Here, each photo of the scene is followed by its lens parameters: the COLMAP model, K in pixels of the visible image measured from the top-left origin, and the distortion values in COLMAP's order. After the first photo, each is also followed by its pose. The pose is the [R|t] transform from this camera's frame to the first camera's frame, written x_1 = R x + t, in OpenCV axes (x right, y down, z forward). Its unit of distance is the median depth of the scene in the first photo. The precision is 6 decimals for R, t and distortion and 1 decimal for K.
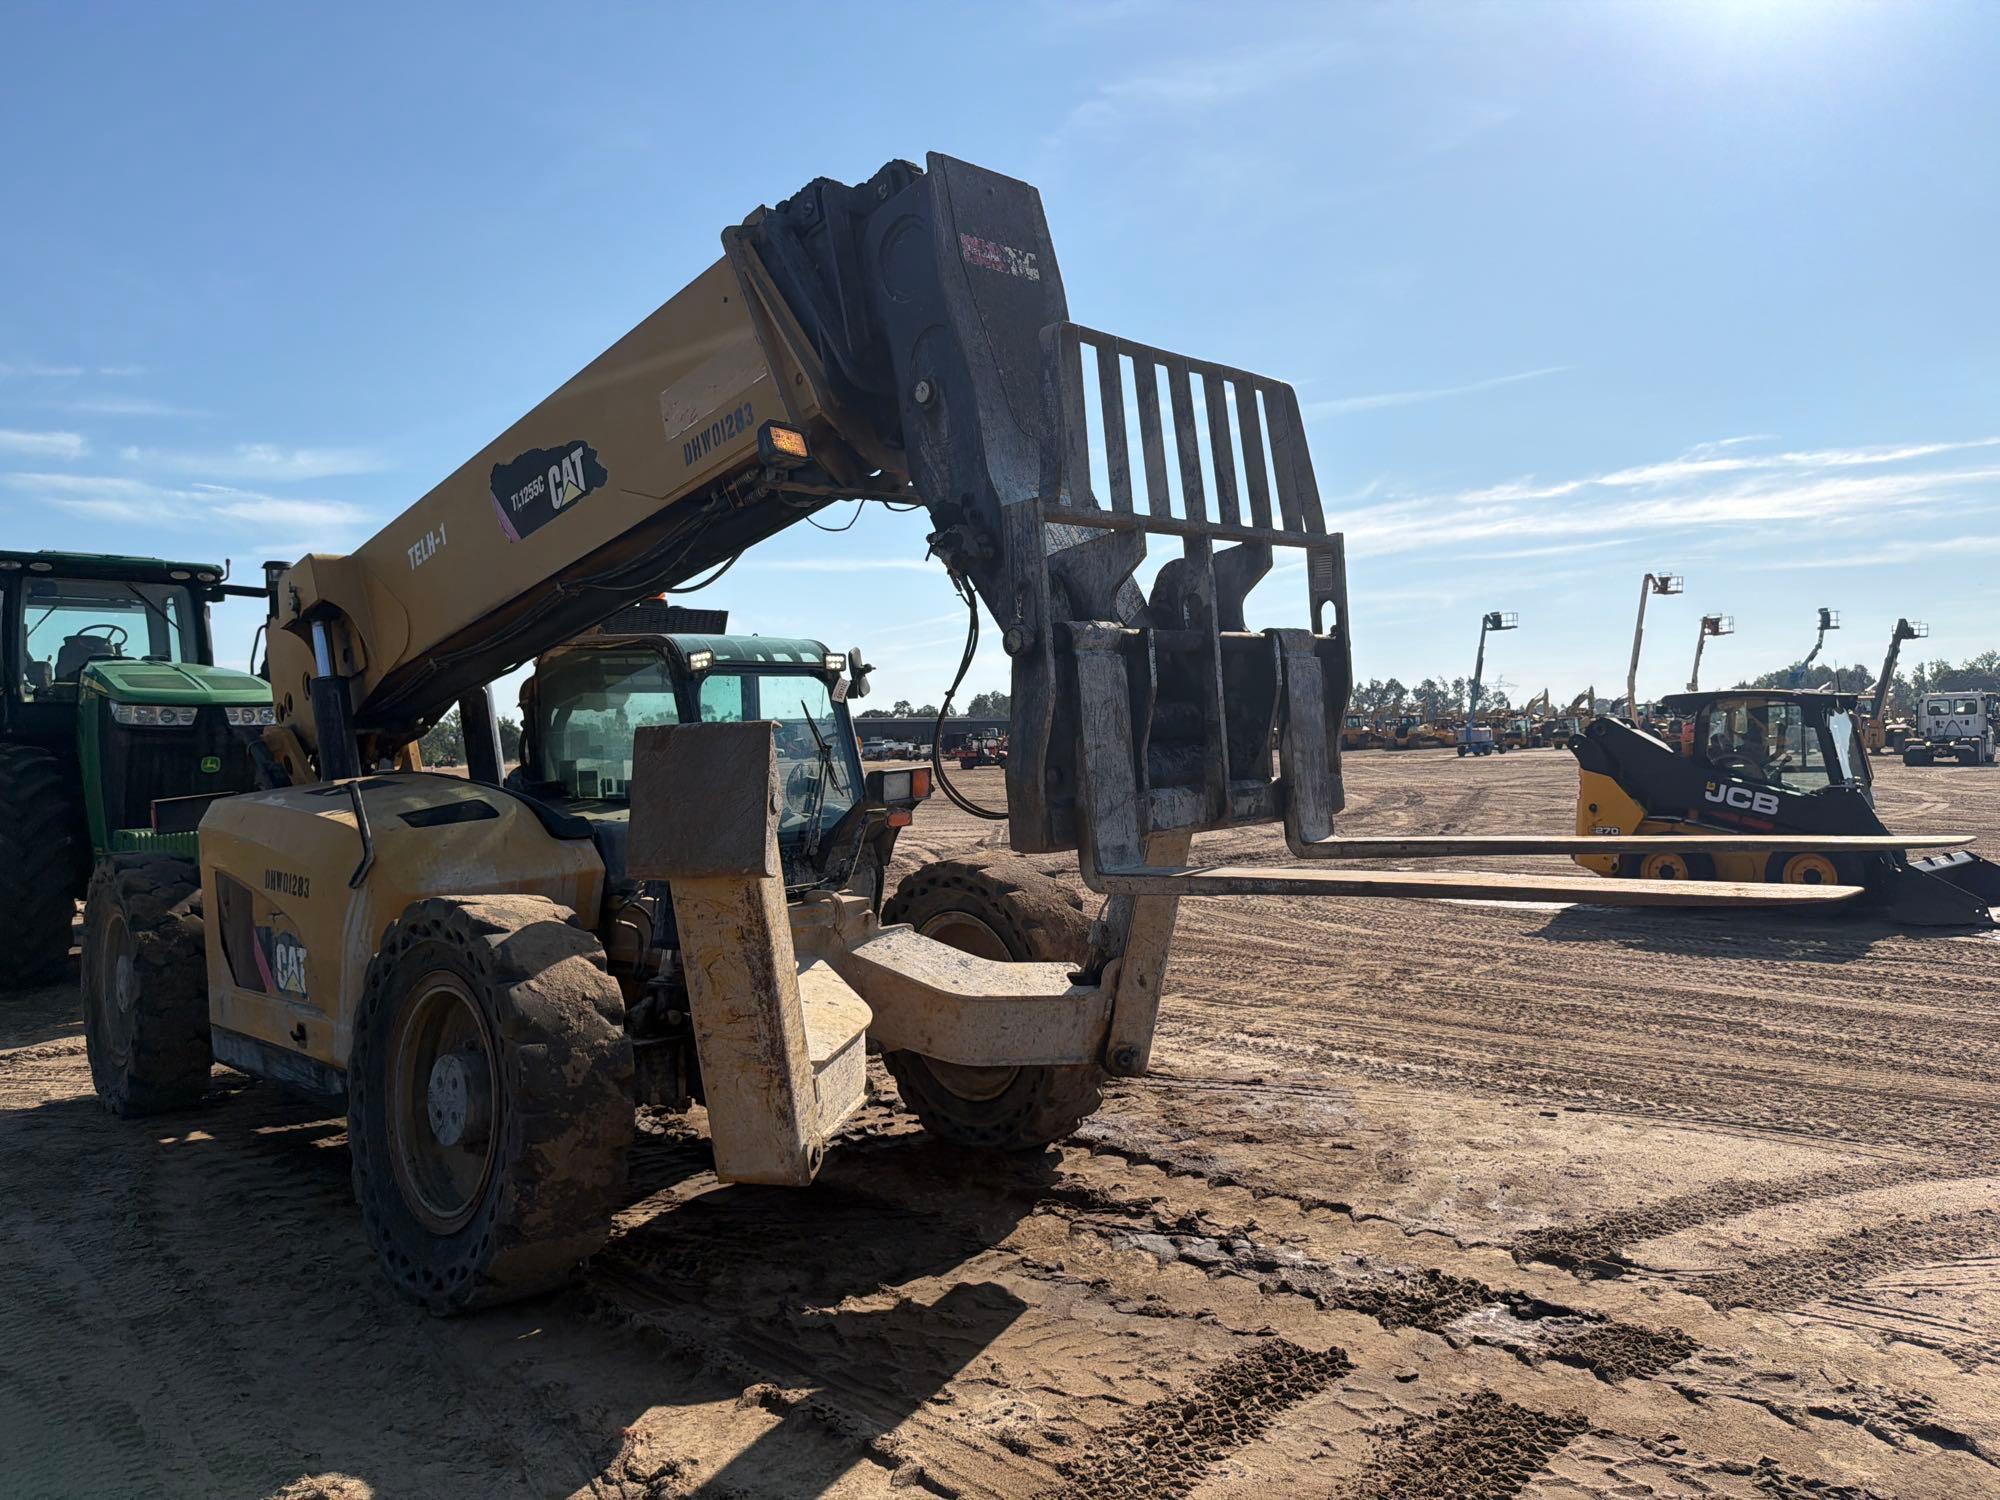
lens RADIAL K [[1401.3, 0, 994.7], [0, 1401.3, 761.1], [0, 0, 1]] dist [0.140169, -0.168507]
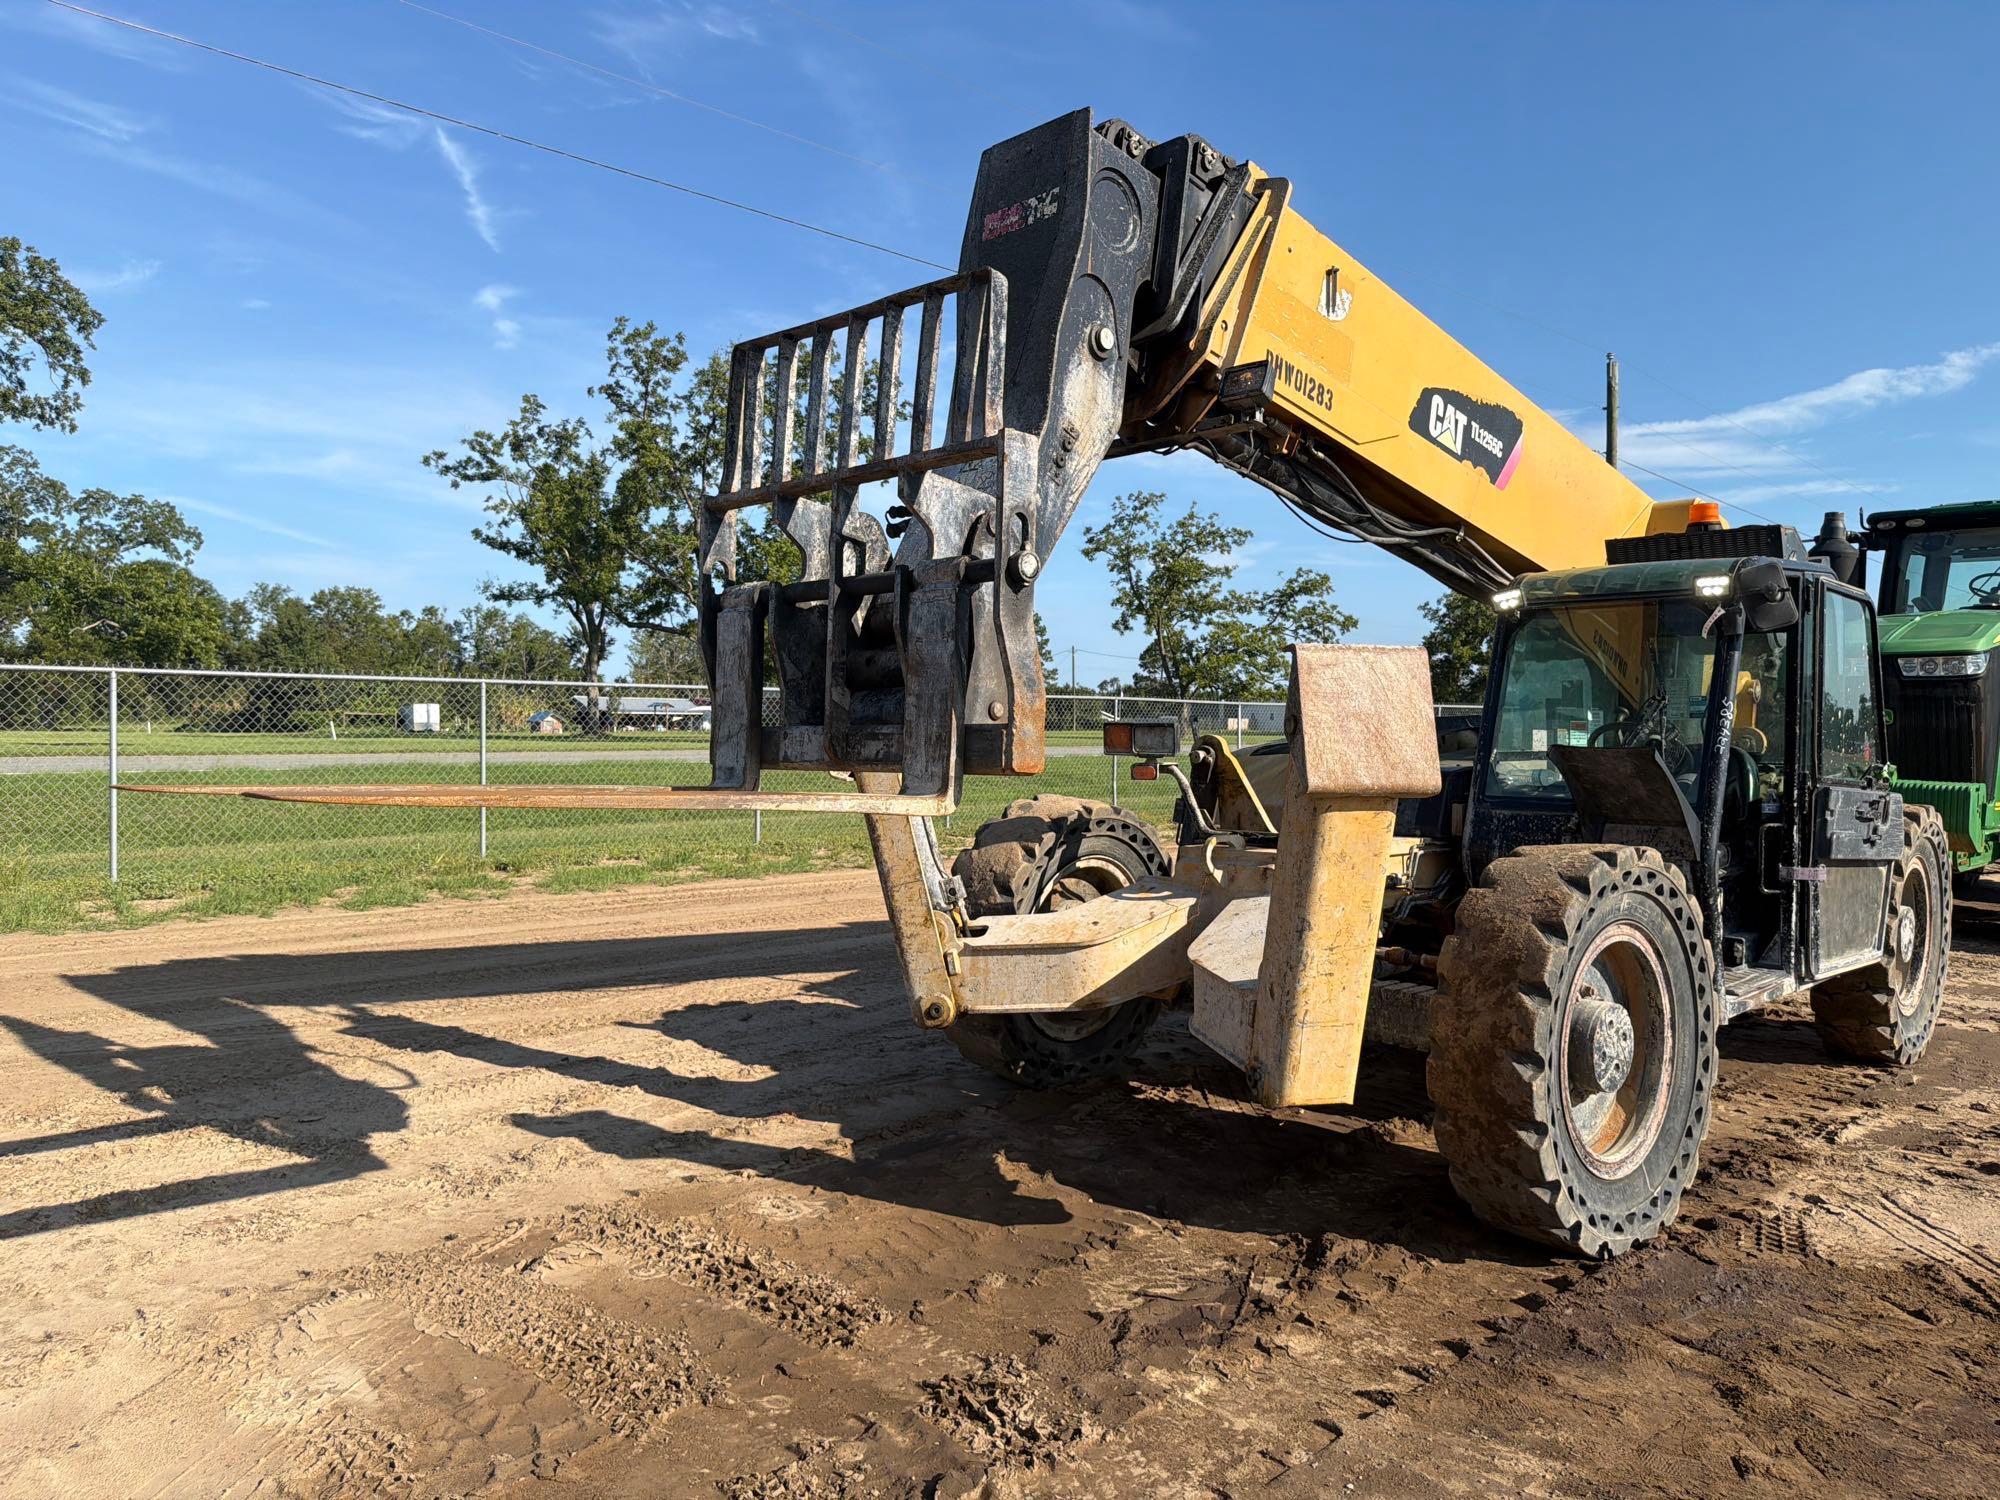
lens RADIAL K [[1401.3, 0, 994.7], [0, 1401.3, 761.1], [0, 0, 1]] dist [0.140169, -0.168507]
pose [[-0.001725, 0.058267, -0.998300, 1.033559], [-0.027875, 0.997910, 0.058293, -0.017473], [0.999610, 0.027928, -0.000097, 0.972819]]
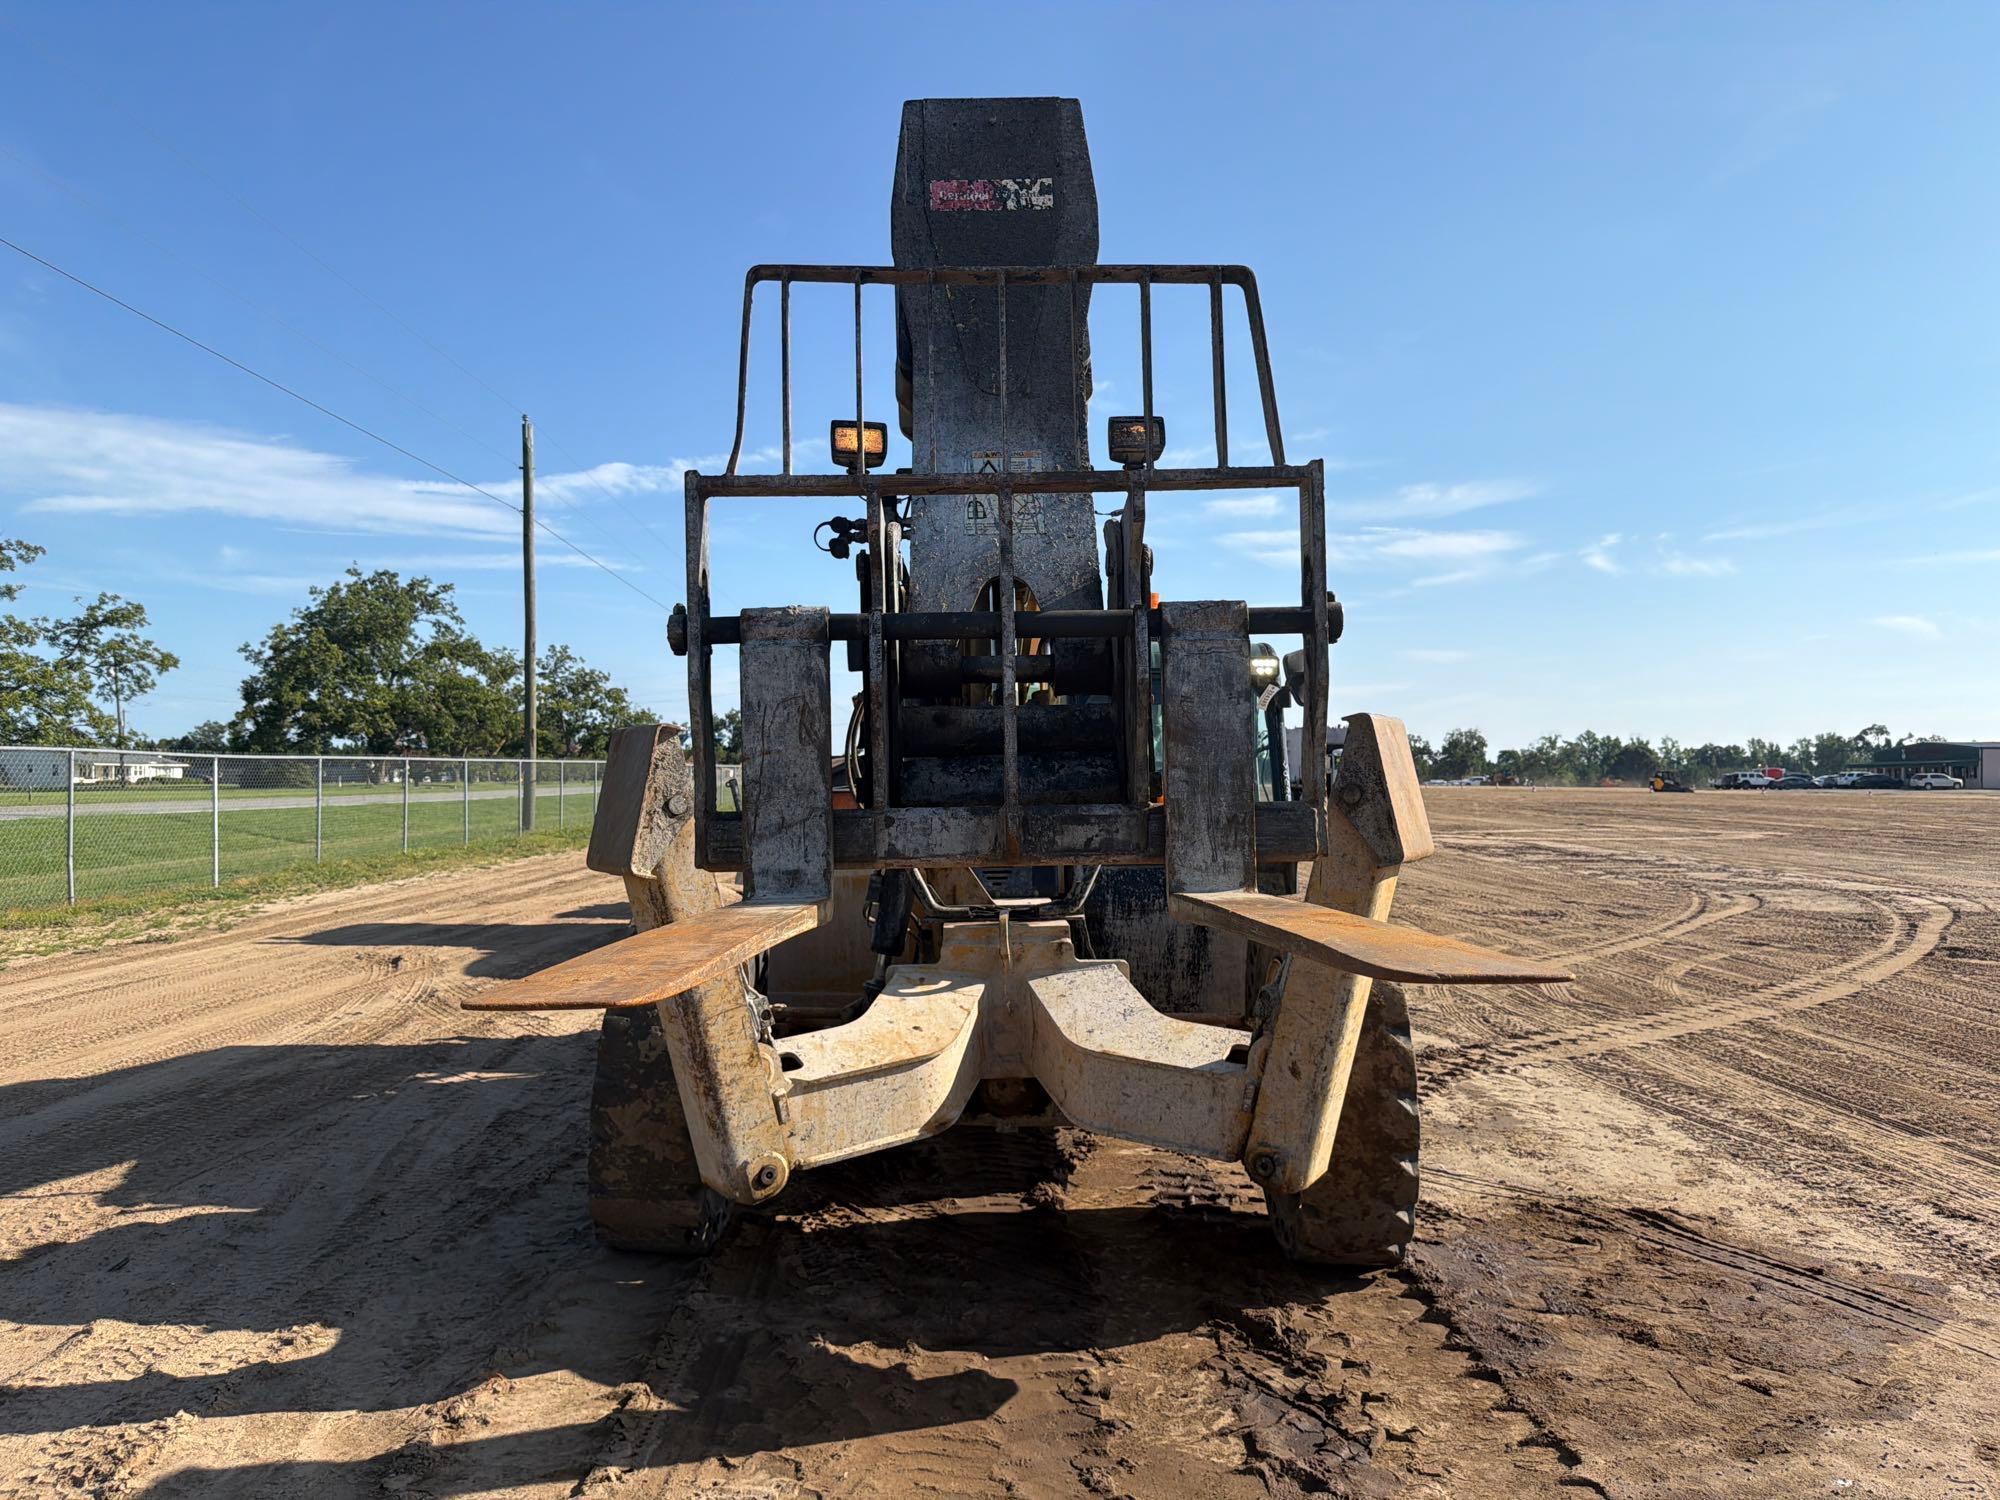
lens RADIAL K [[1416.4, 0, 990.9], [0, 1416.4, 752.7], [0, 0, 1]] dist [0.086909, -0.135655]
pose [[0.718051, 0.017385, -0.695773, 0.606356], [-0.031374, 0.999480, -0.007404, -0.006321], [0.695283, 0.027146, 0.718223, 0.373699]]
